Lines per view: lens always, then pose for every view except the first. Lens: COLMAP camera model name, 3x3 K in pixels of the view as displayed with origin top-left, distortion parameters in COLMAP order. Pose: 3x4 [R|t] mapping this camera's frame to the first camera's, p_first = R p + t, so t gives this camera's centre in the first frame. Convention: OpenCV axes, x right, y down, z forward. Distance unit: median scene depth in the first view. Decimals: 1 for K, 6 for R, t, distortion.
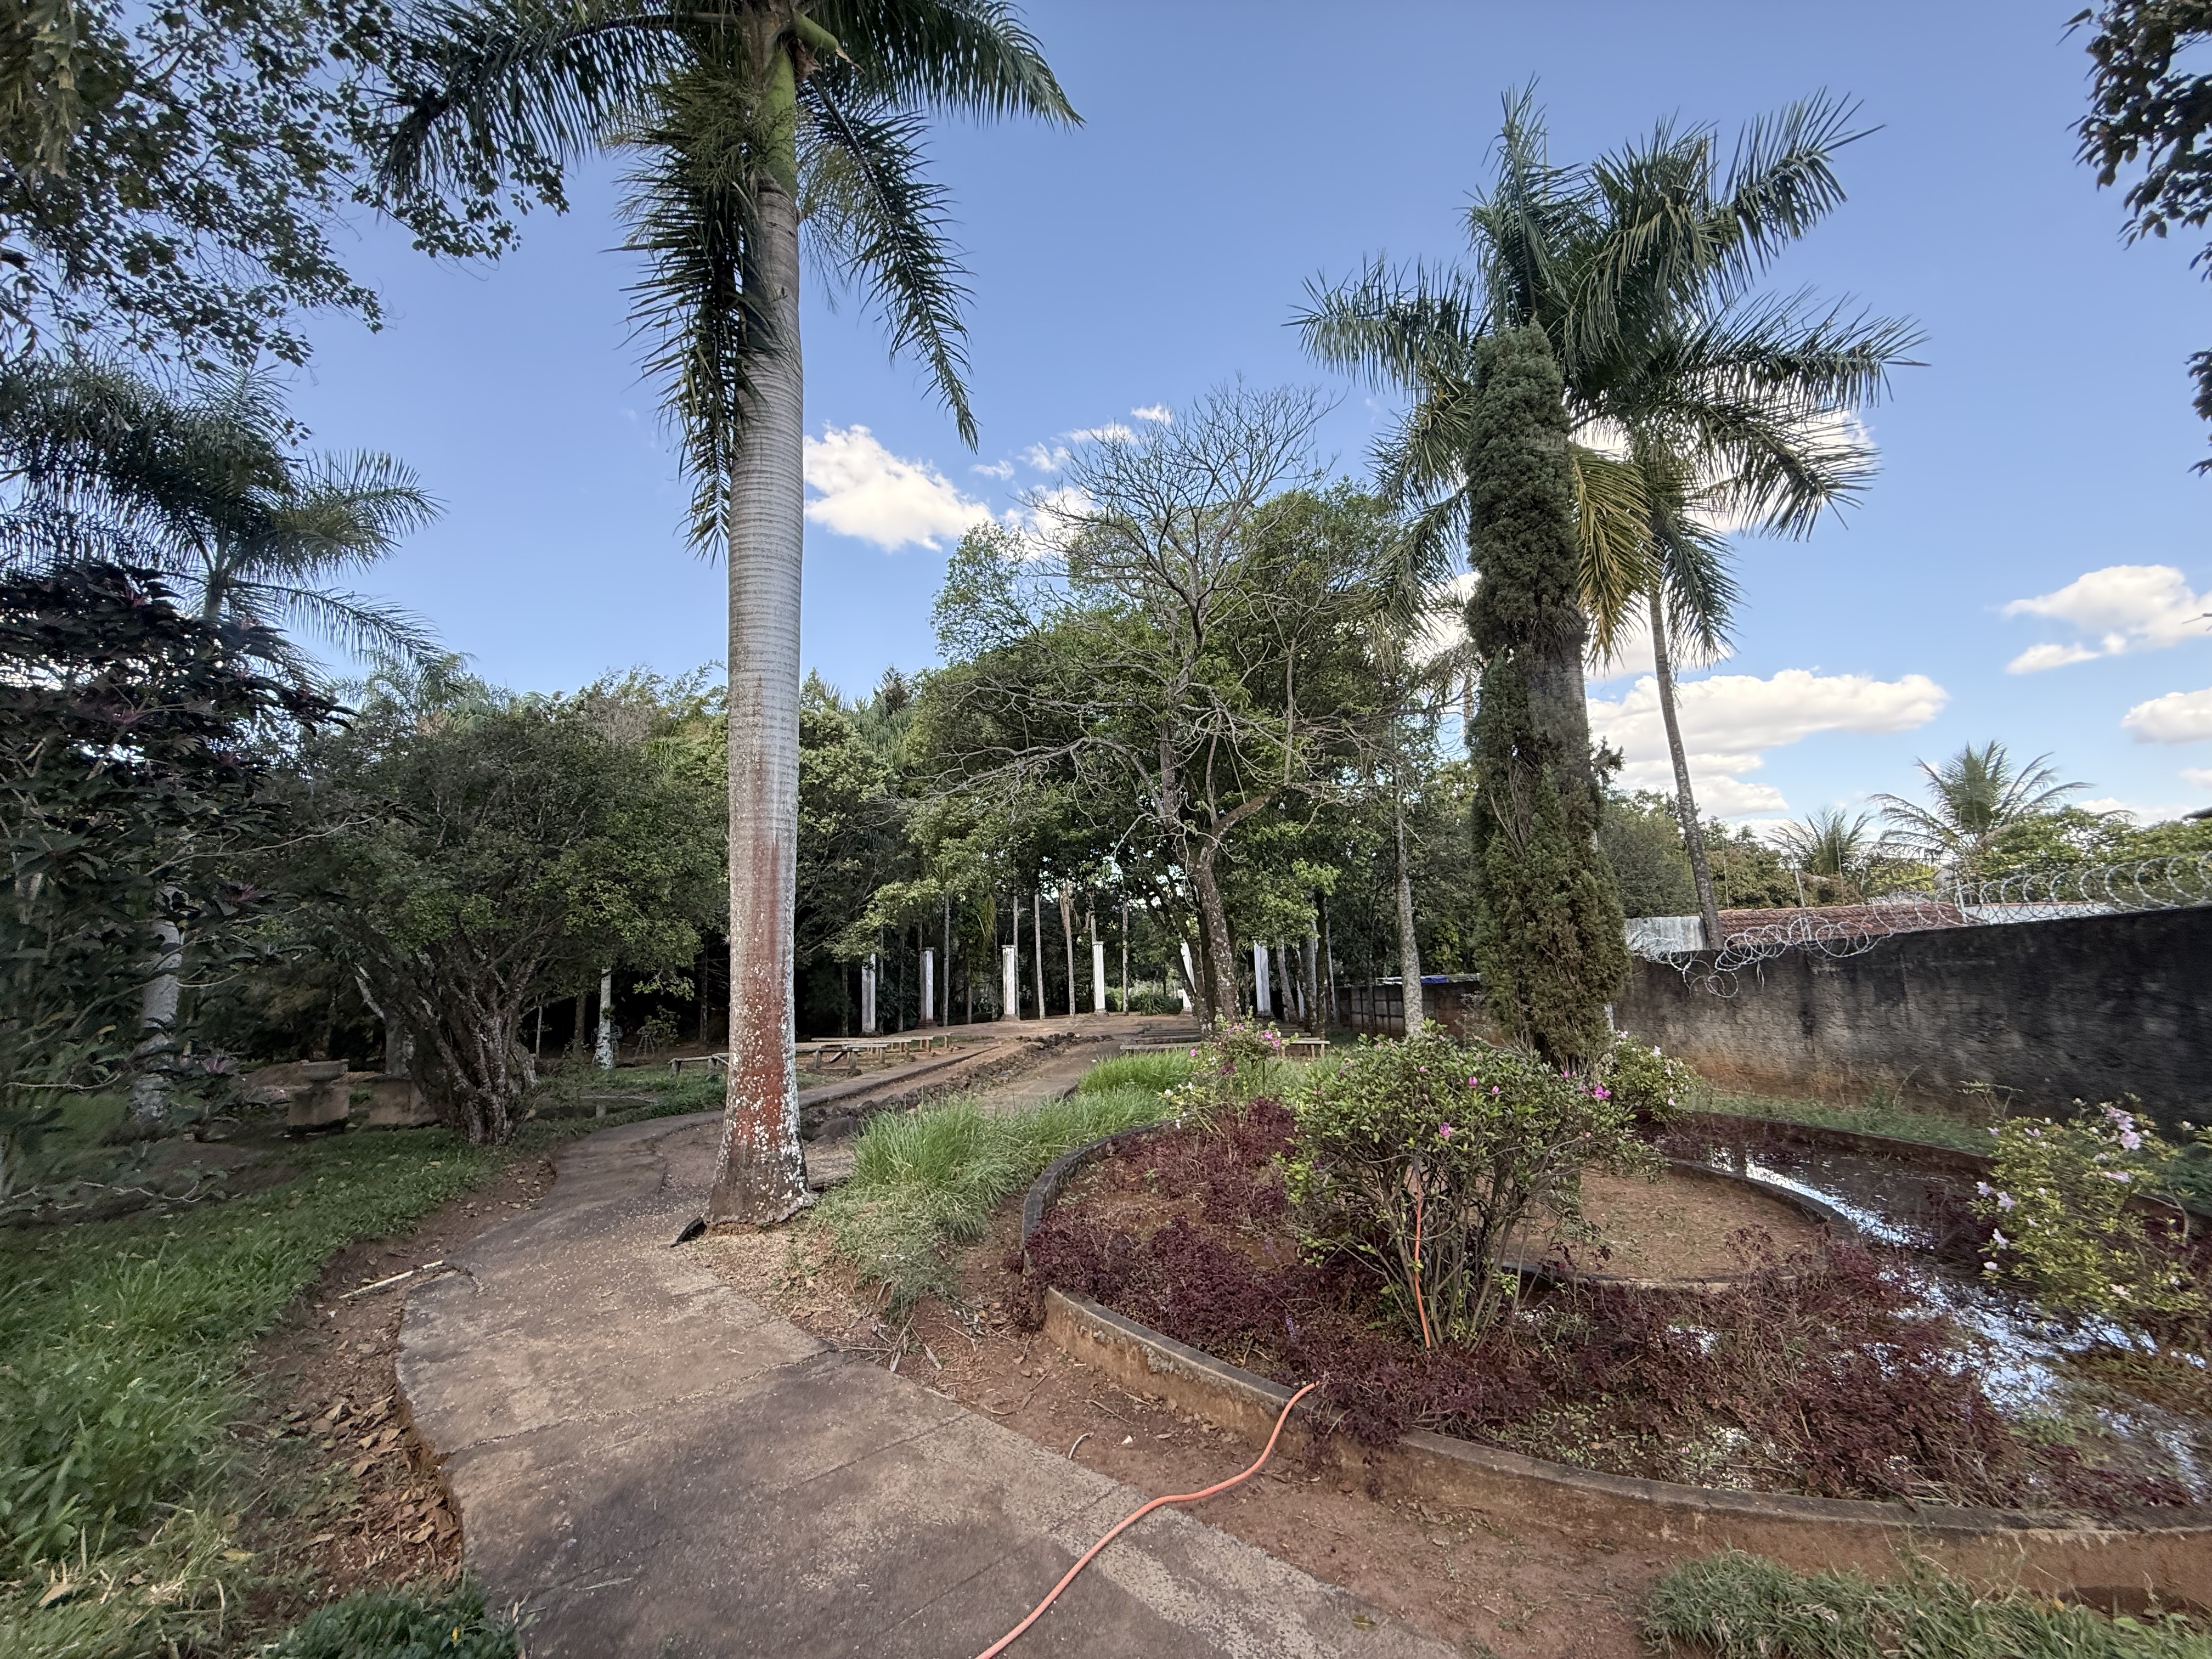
lens RADIAL K [[884.0, 0, 1099.1], [0, 884.0, 826.1], [0, 0, 1]] dist [-0.001623, 0.000626]
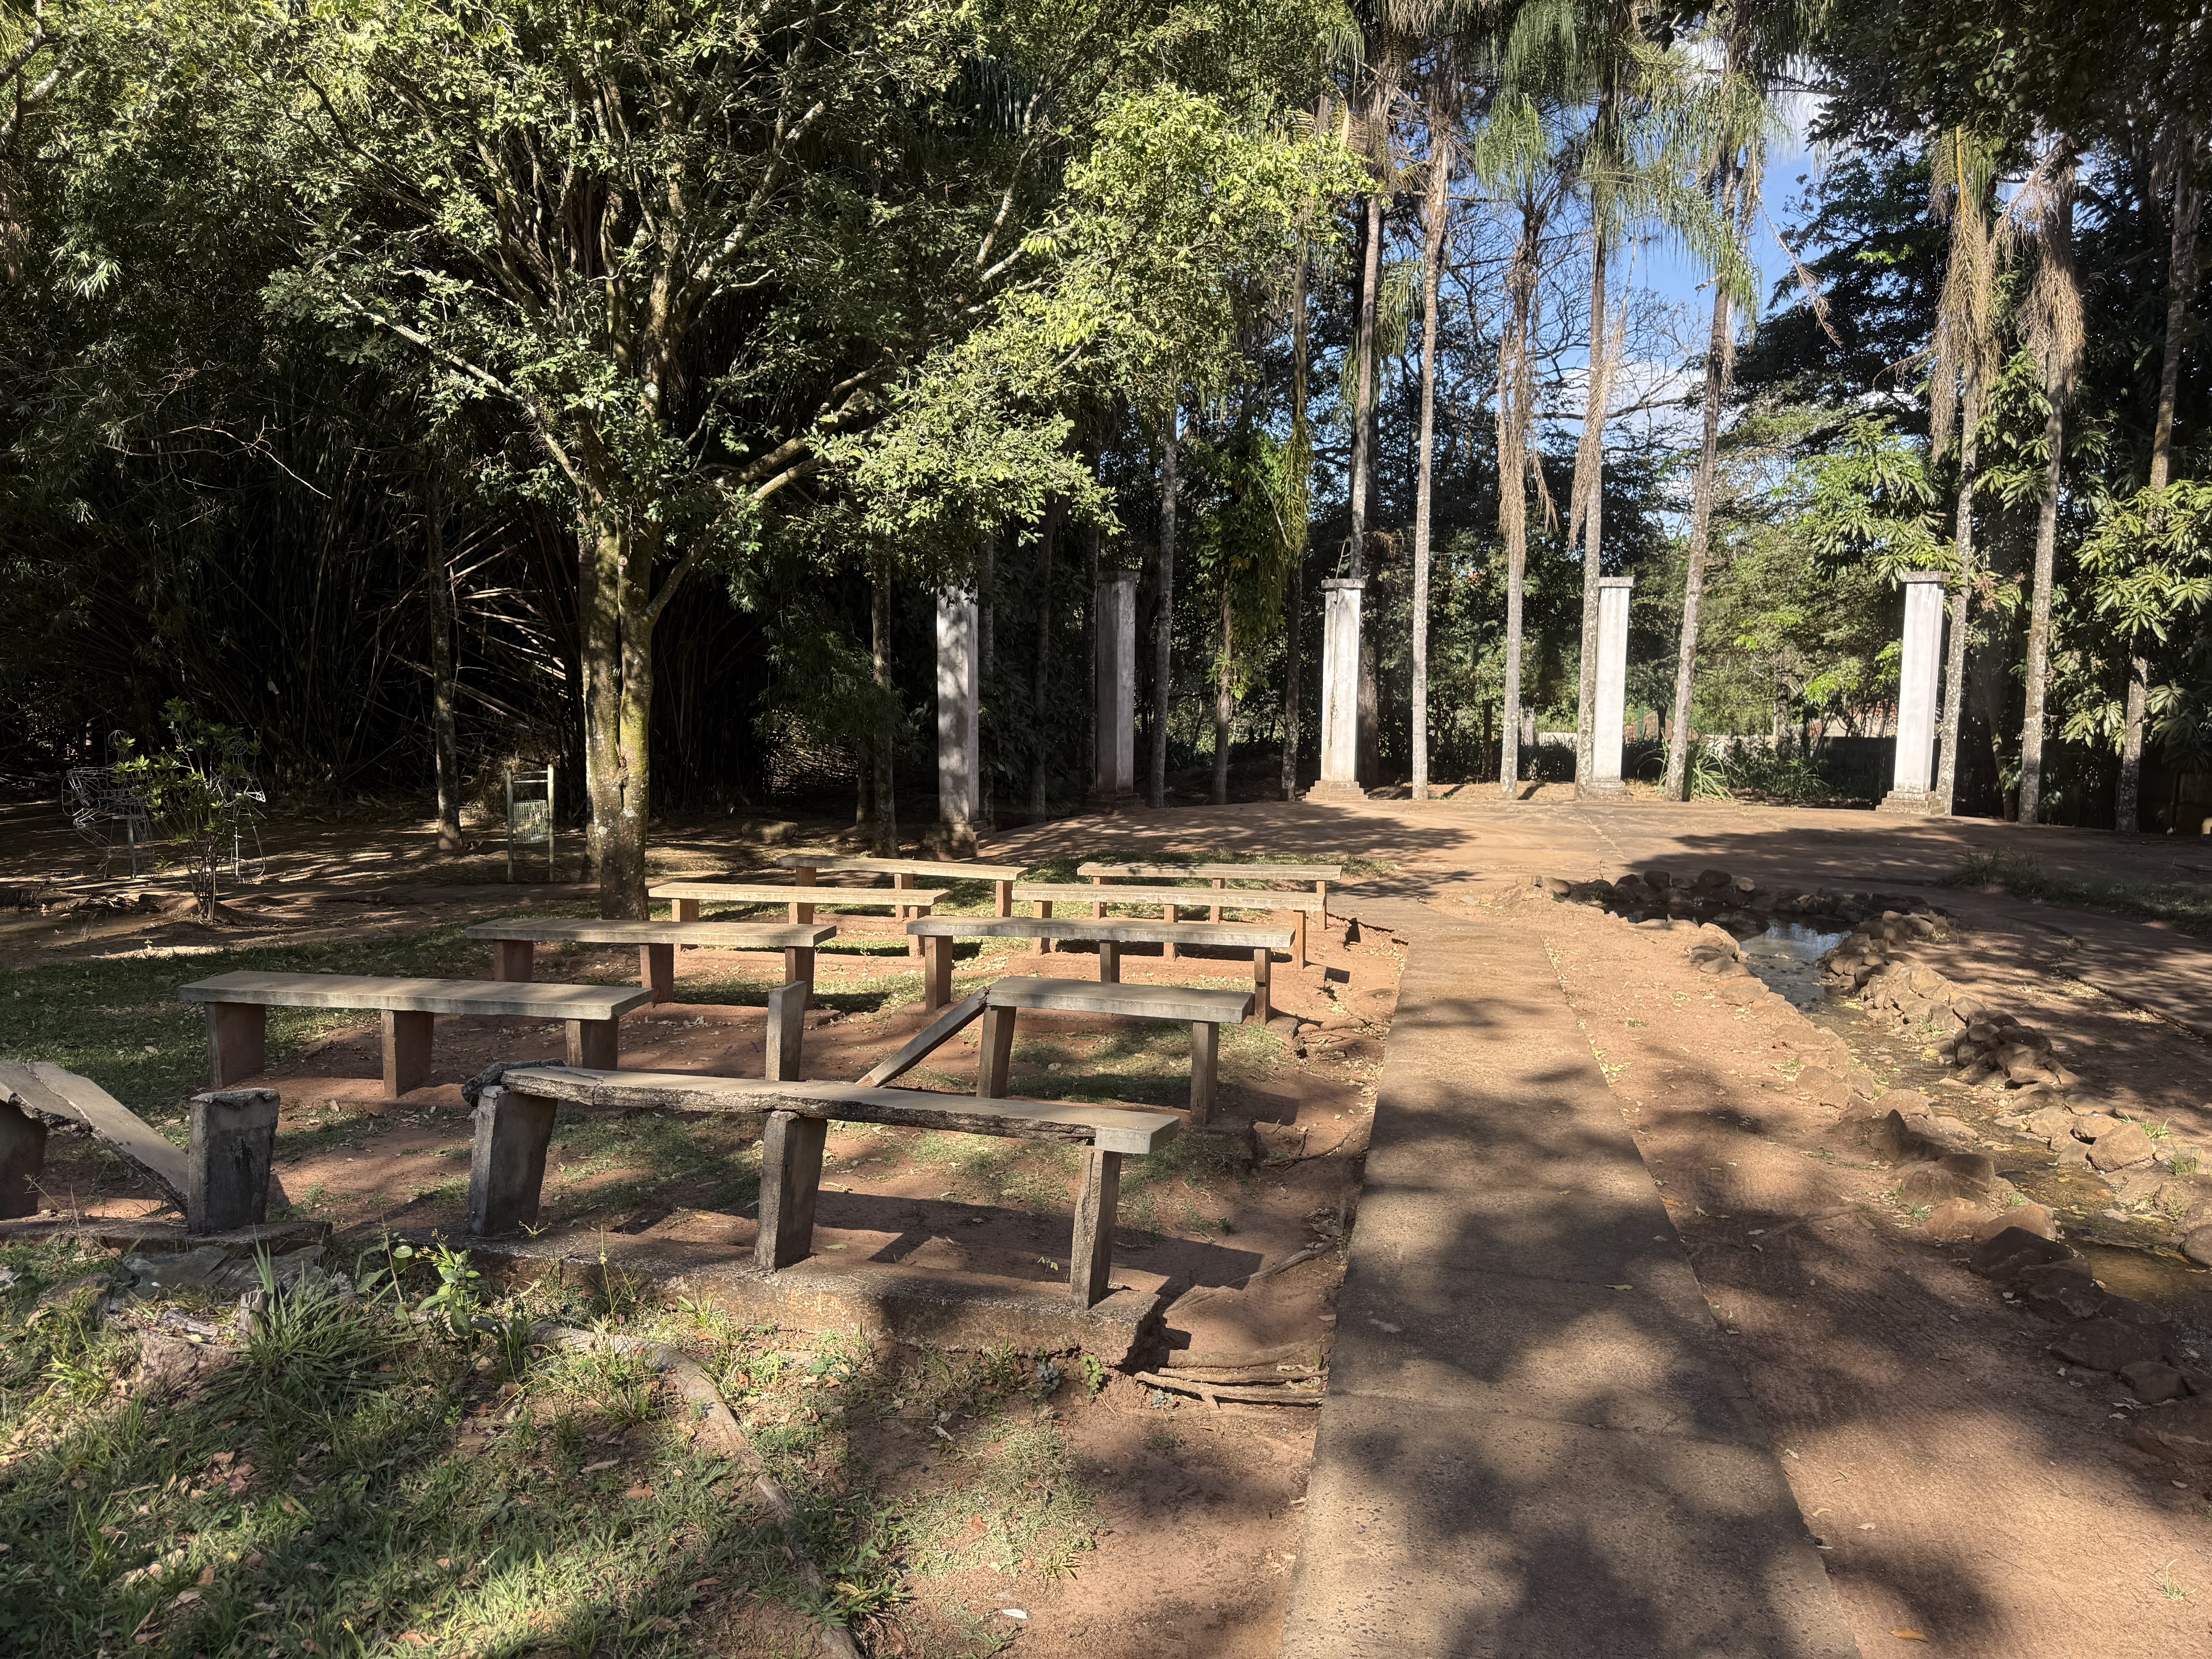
lens RADIAL K [[1535.4, 0, 1063.9], [0, 1535.4, 835.7], [0, 0, 1]] dist [0.094171, -0.125762]
pose [[0.989411, 0.060029, -0.132142, -0.142240], [-0.023839, 0.965306, 0.260029, 0.090539], [0.143166, -0.254126, 0.956516, 0.454500]]
